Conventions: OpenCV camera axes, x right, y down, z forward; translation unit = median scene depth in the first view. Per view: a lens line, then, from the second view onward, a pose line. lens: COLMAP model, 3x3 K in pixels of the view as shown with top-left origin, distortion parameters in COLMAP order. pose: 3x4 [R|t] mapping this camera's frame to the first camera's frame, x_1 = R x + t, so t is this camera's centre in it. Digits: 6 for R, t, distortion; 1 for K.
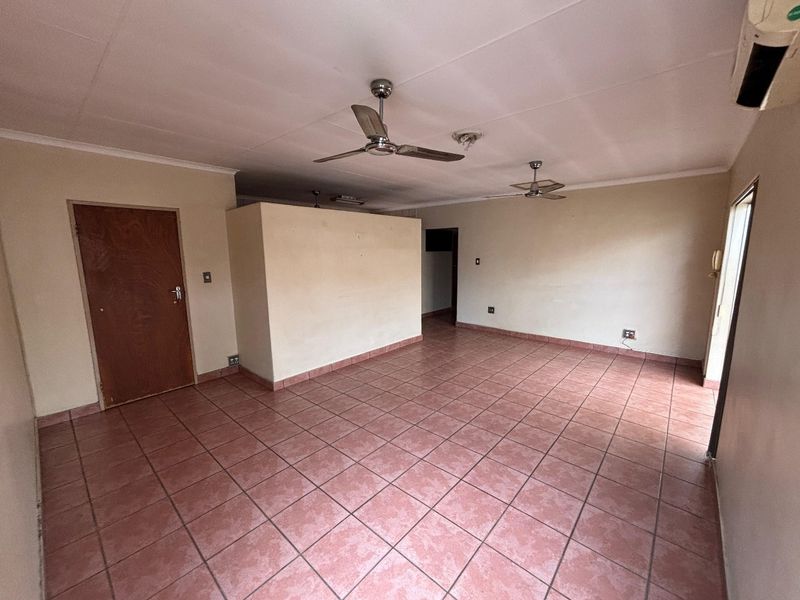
lens RADIAL K [[324.6, 0, 398.4], [0, 324.6, 301.3], [0, 0, 1]] dist [0.002678, -0.000257]
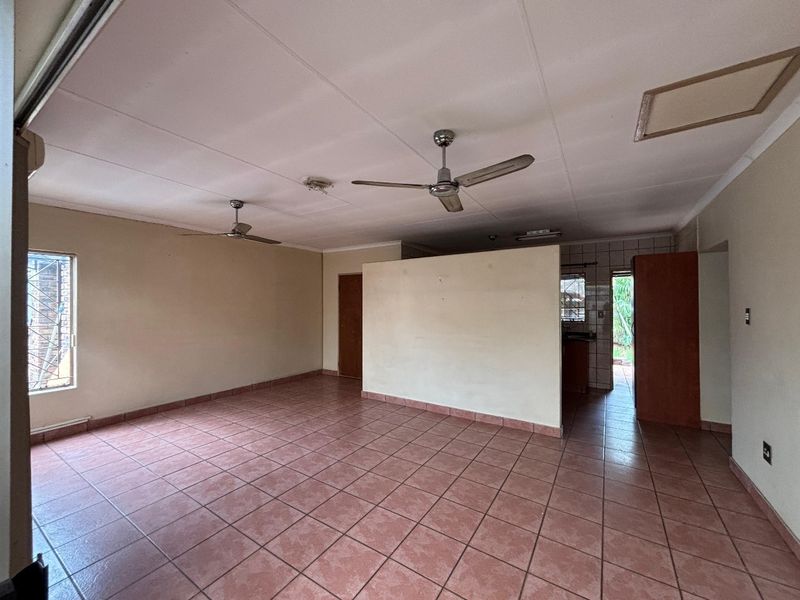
lens RADIAL K [[324.6, 0, 397.7], [0, 324.6, 300.0], [0, 0, 1]] dist [0.002678, -0.000257]
pose [[0.151921, 0.000573, -0.988393, 0.882553], [-0.152283, 0.988073, -0.022834, -0.105911], [0.976591, 0.153984, 0.150196, 0.793144]]
